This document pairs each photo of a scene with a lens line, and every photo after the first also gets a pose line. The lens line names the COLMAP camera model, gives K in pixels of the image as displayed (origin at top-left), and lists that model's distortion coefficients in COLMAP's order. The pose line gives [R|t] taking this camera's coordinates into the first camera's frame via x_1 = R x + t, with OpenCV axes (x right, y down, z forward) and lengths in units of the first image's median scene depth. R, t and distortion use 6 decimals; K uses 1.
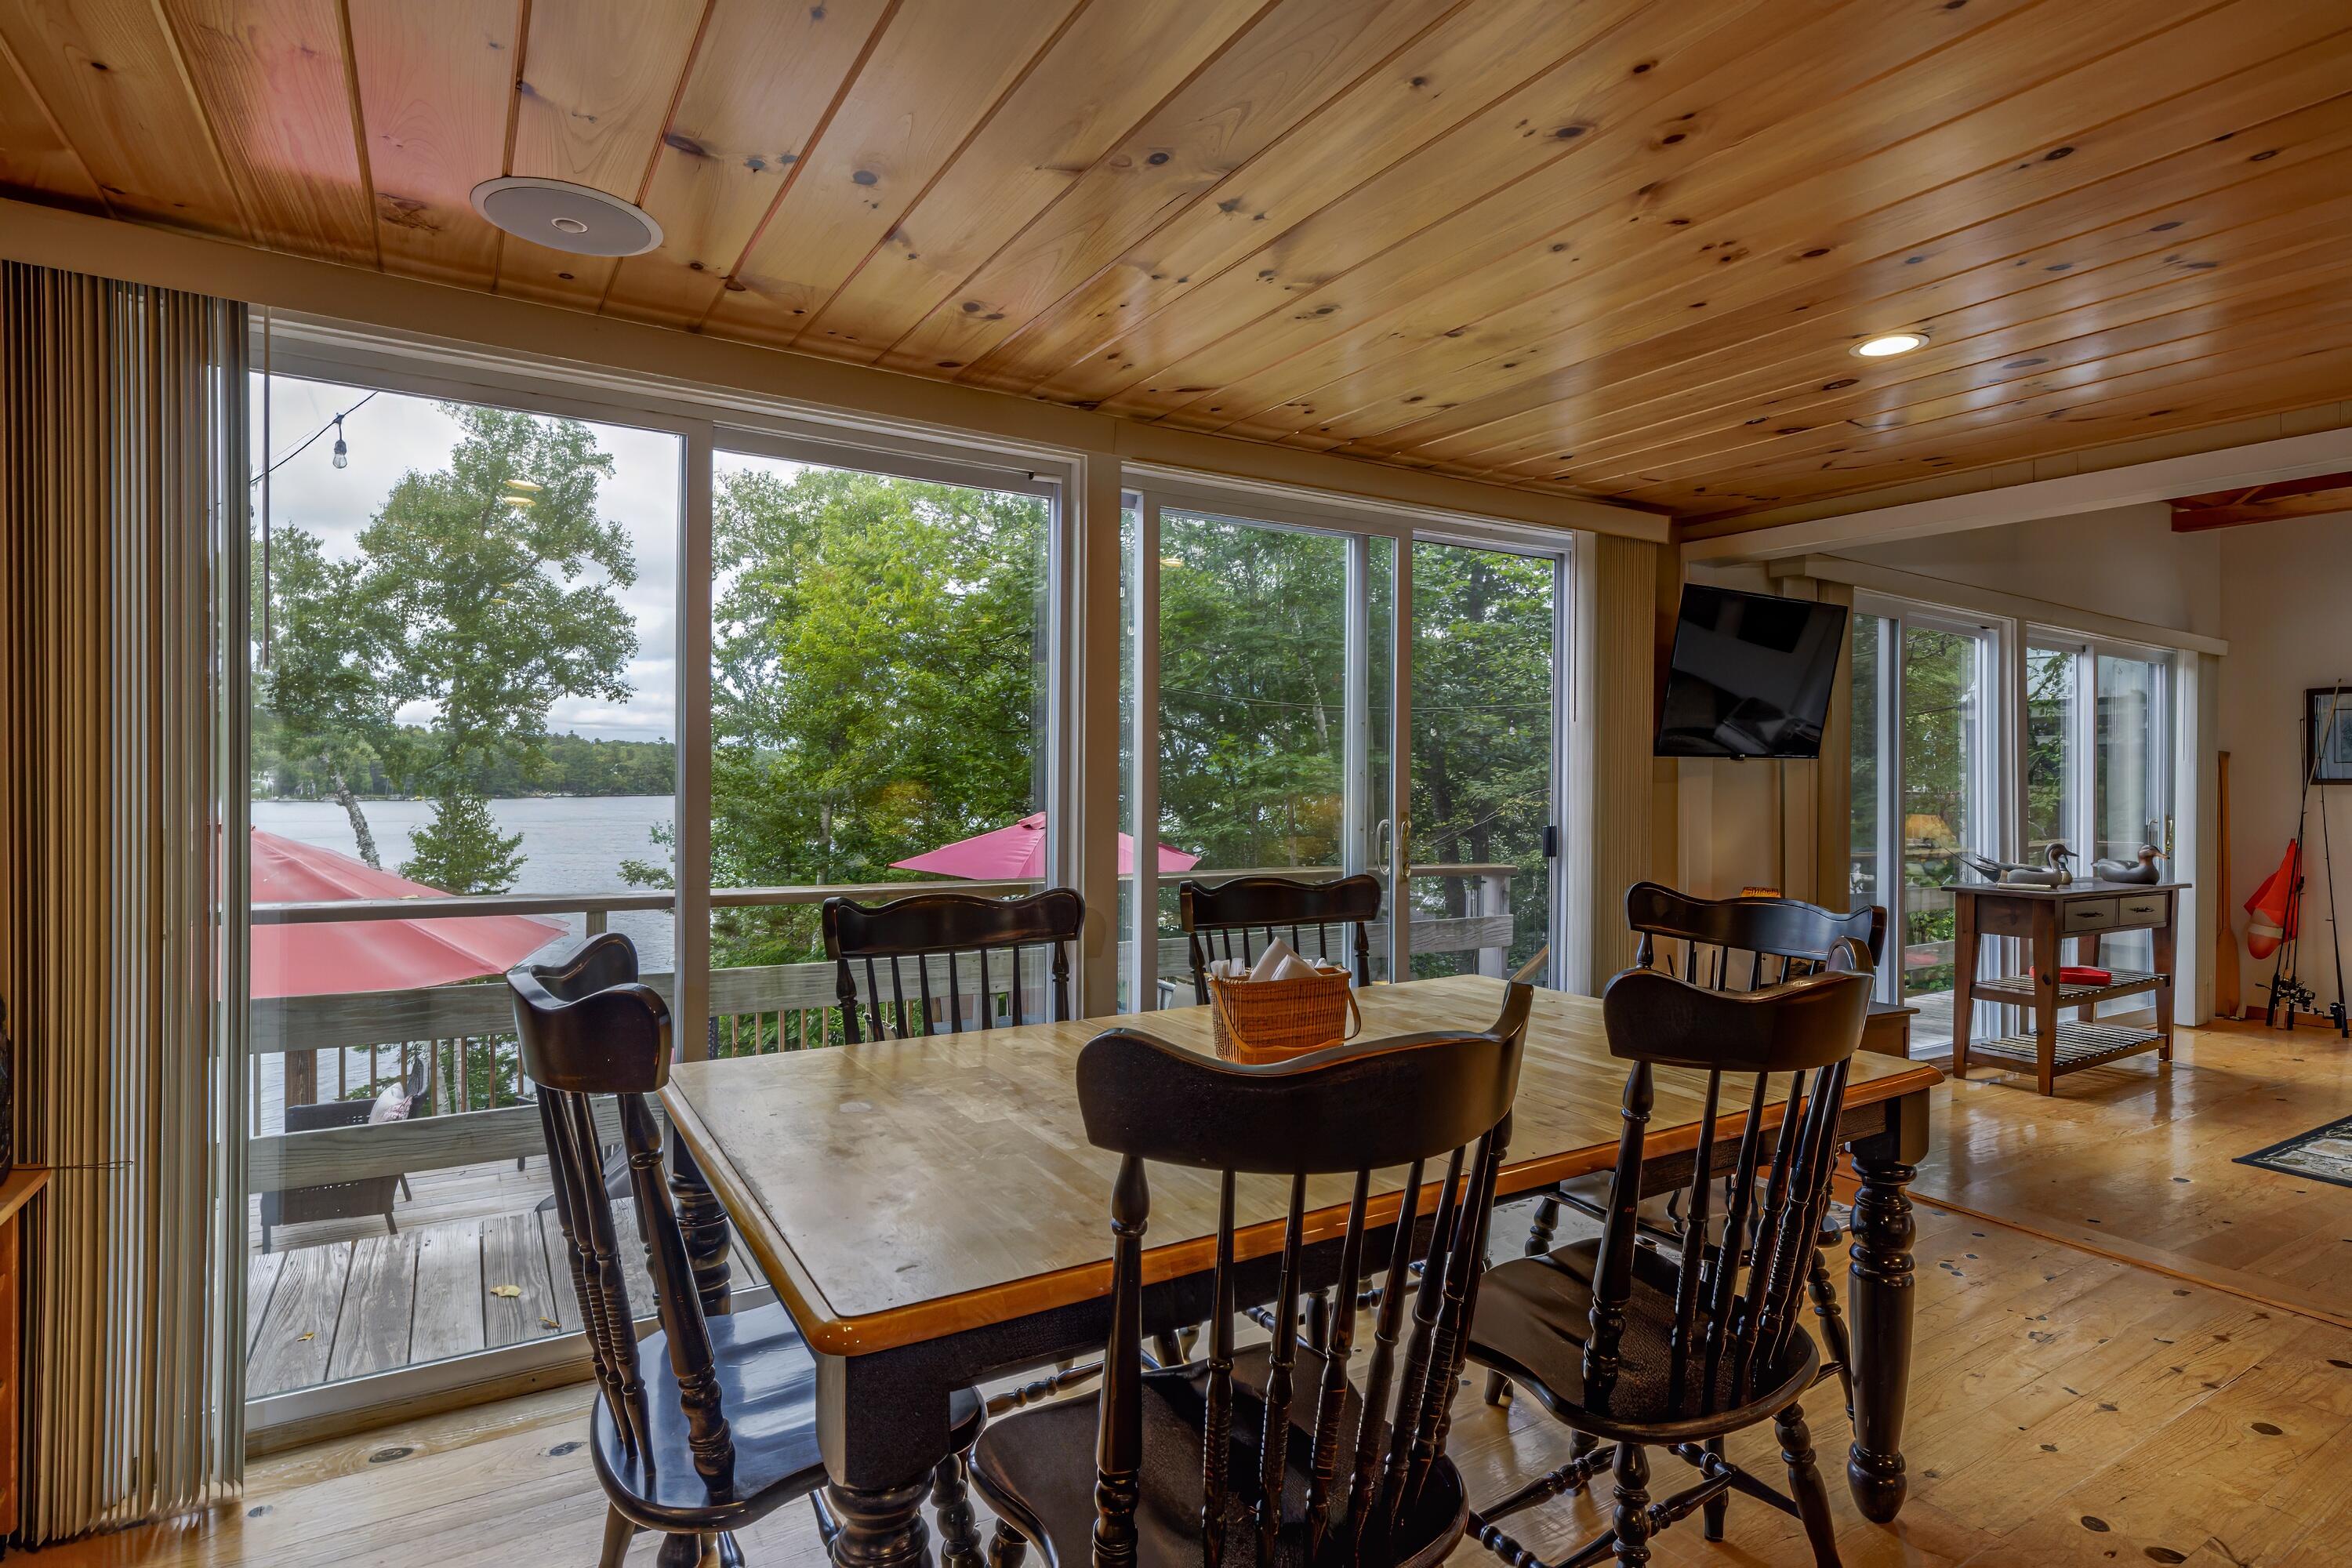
lens RADIAL K [[1159.8, 0, 1172.0], [0, 1159.8, 778.4], [0, 0, 1]] dist [0.000333, -0.000089]
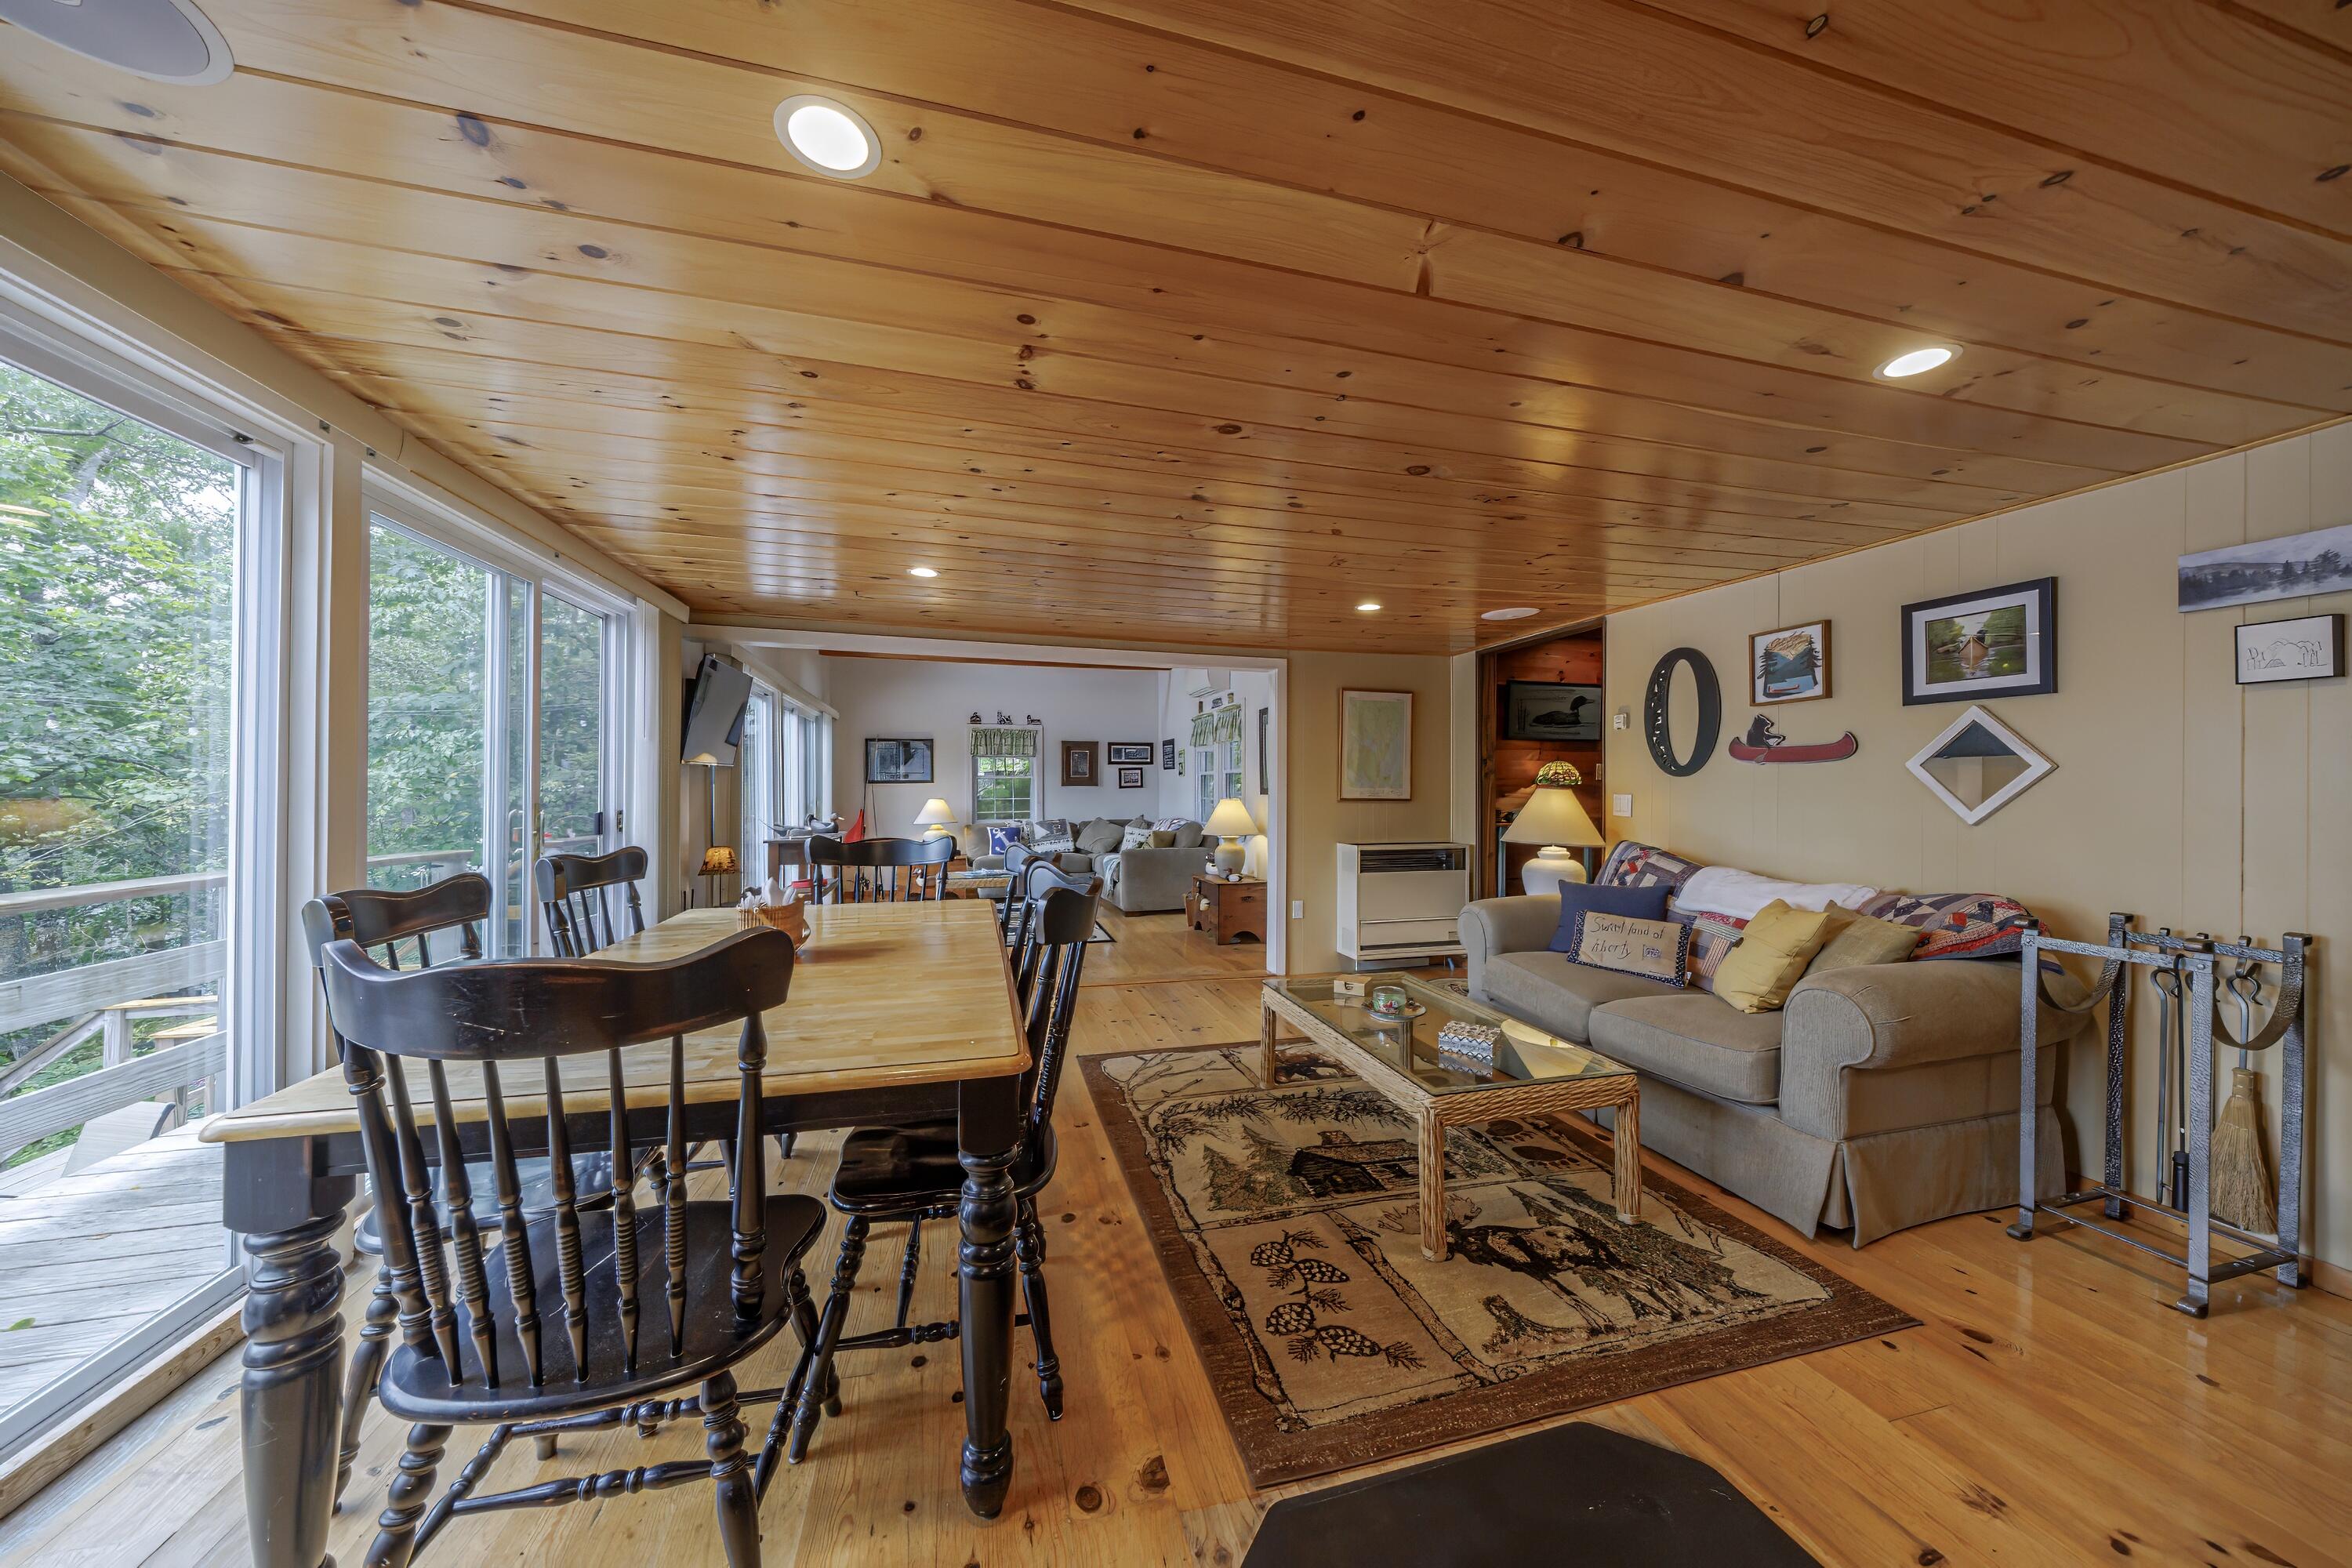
lens RADIAL K [[776.3, 0, 1163.3], [0, 776.3, 784.1], [0, 0, 1]] dist [-0.005804, -0.000111]
pose [[0.290114, -0.002097, 0.956990, -0.351802], [0.000302, 0.999998, 0.002100, 0.005786], [-0.956992, -0.000320, 0.290114, 0.095994]]
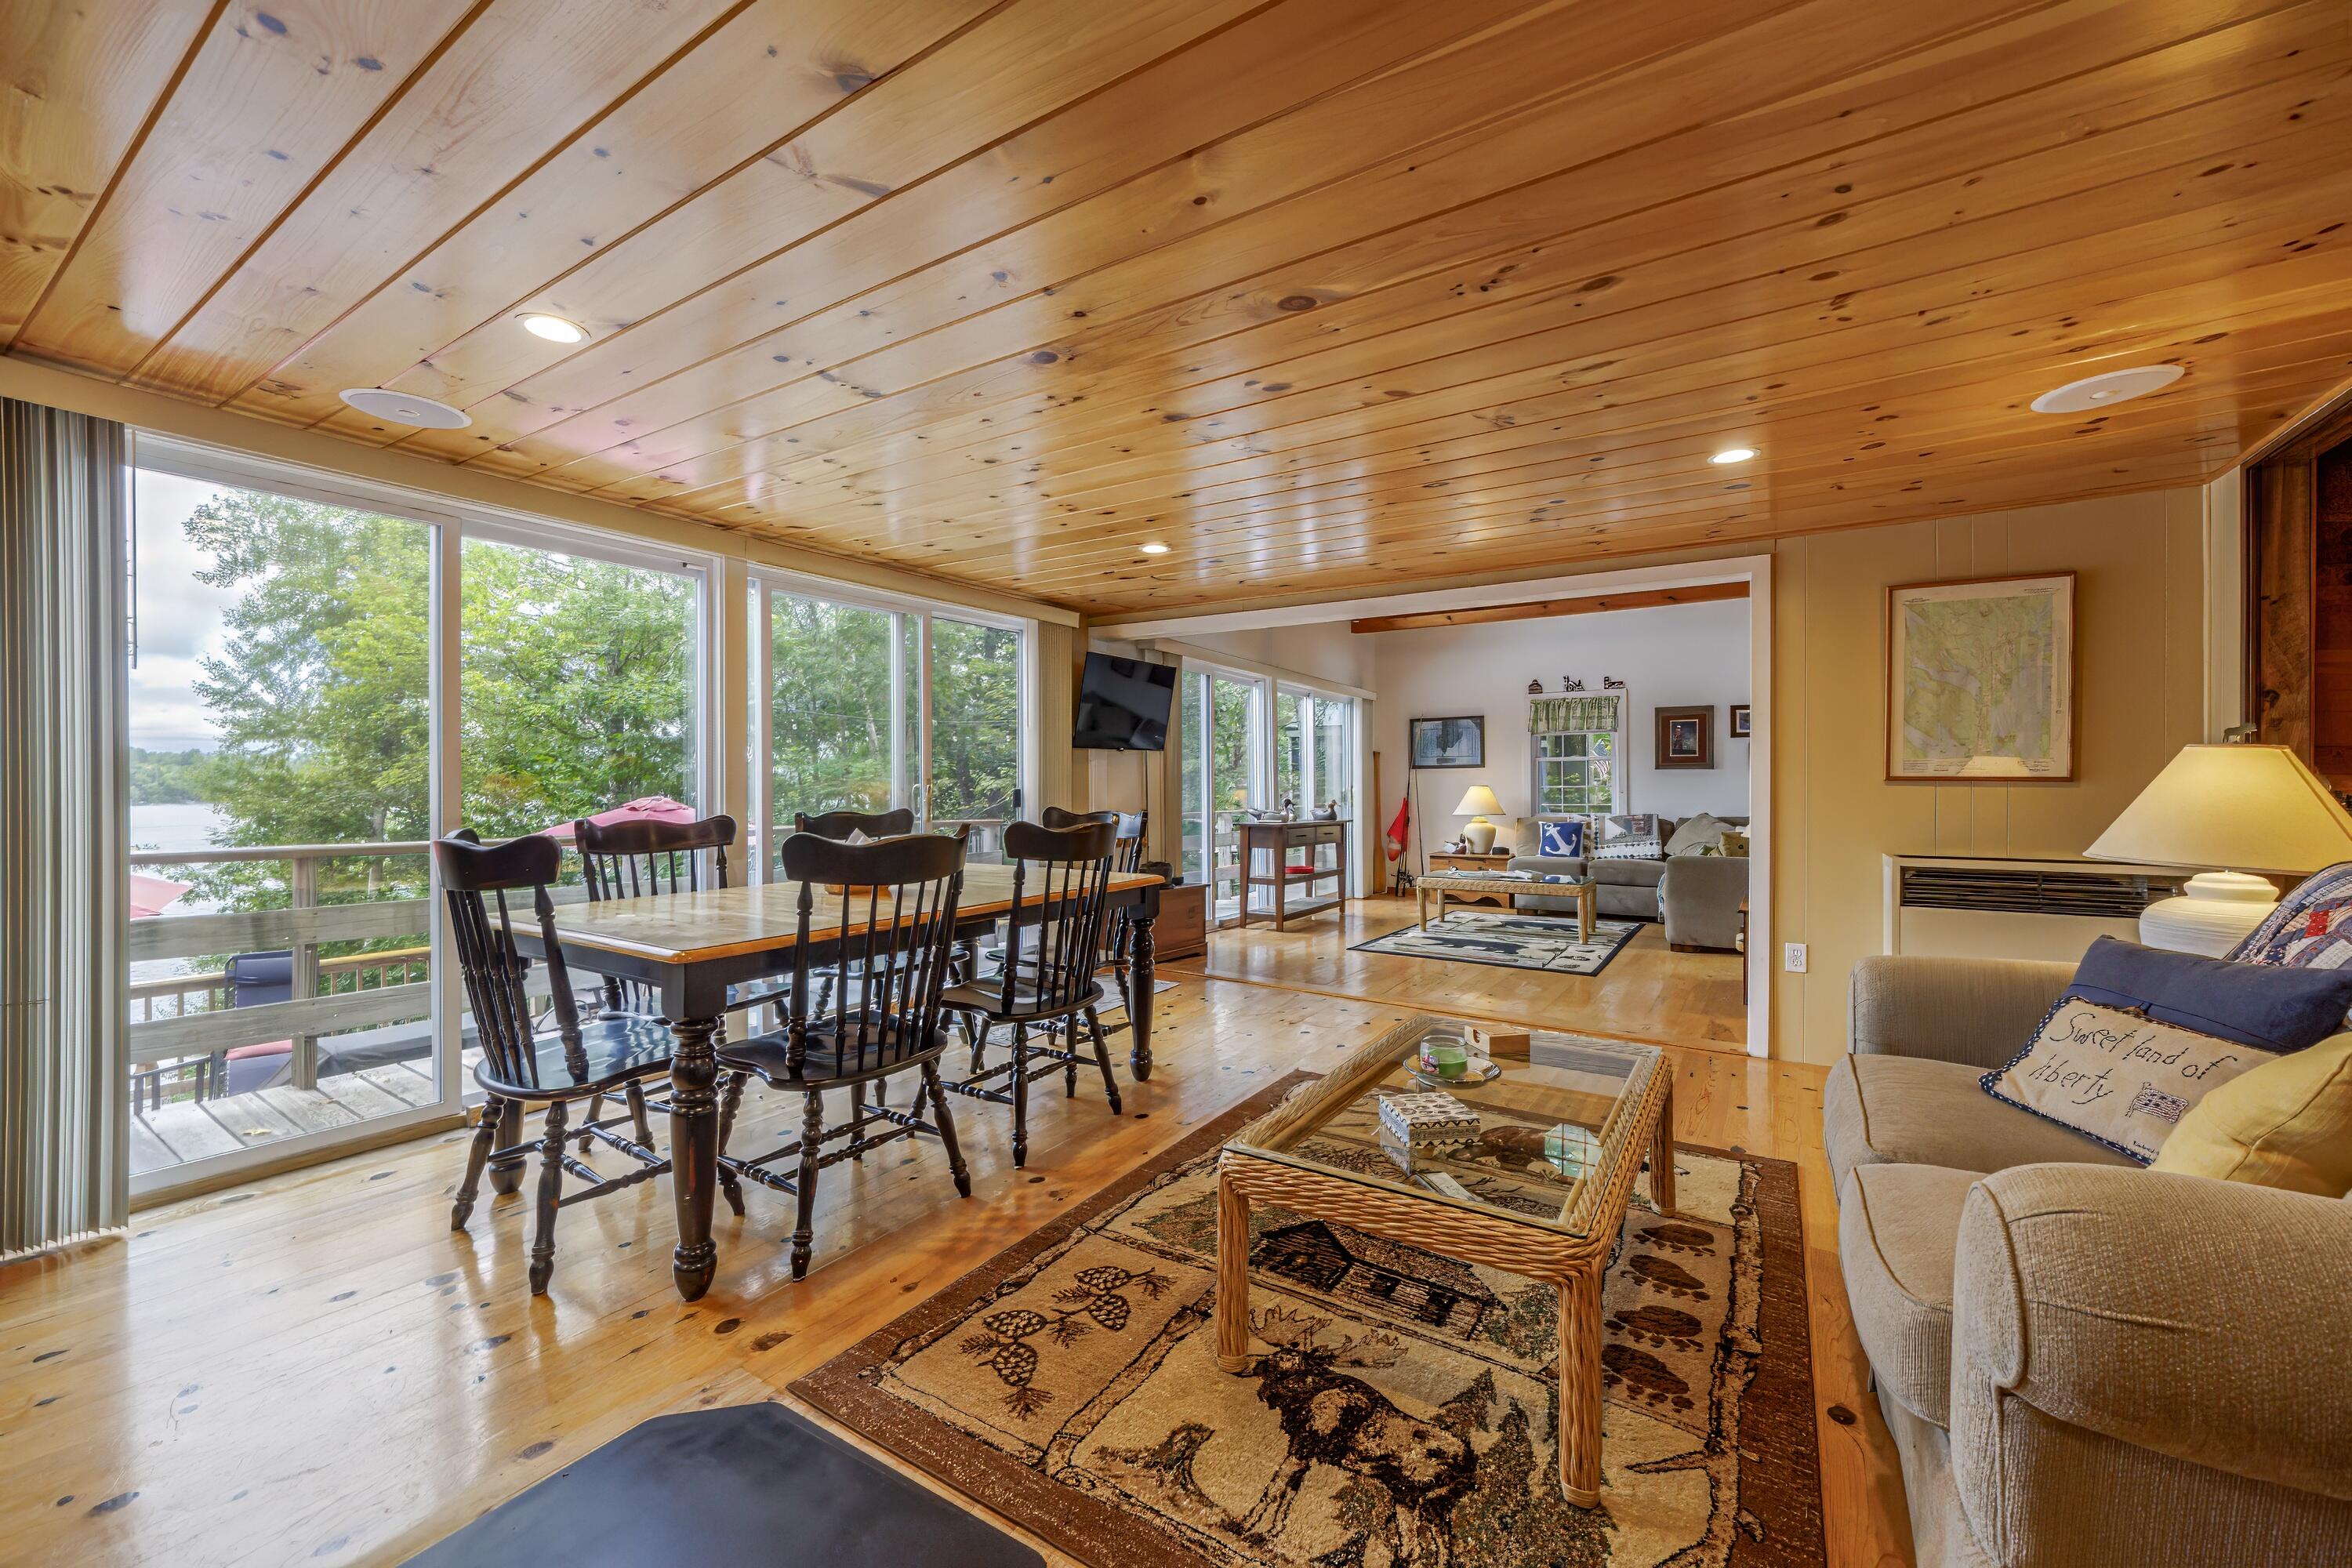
lens RADIAL K [[913.5, 0, 1176.0], [0, 913.5, 784.0], [0, 0, 1]] dist [-0.003107, -0.000376]
pose [[0.900757, -0.011169, 0.434179, -0.044304], [0.009692, 0.999937, 0.005614, 0.027629], [-0.434215, -0.000848, 0.900809, -0.301507]]
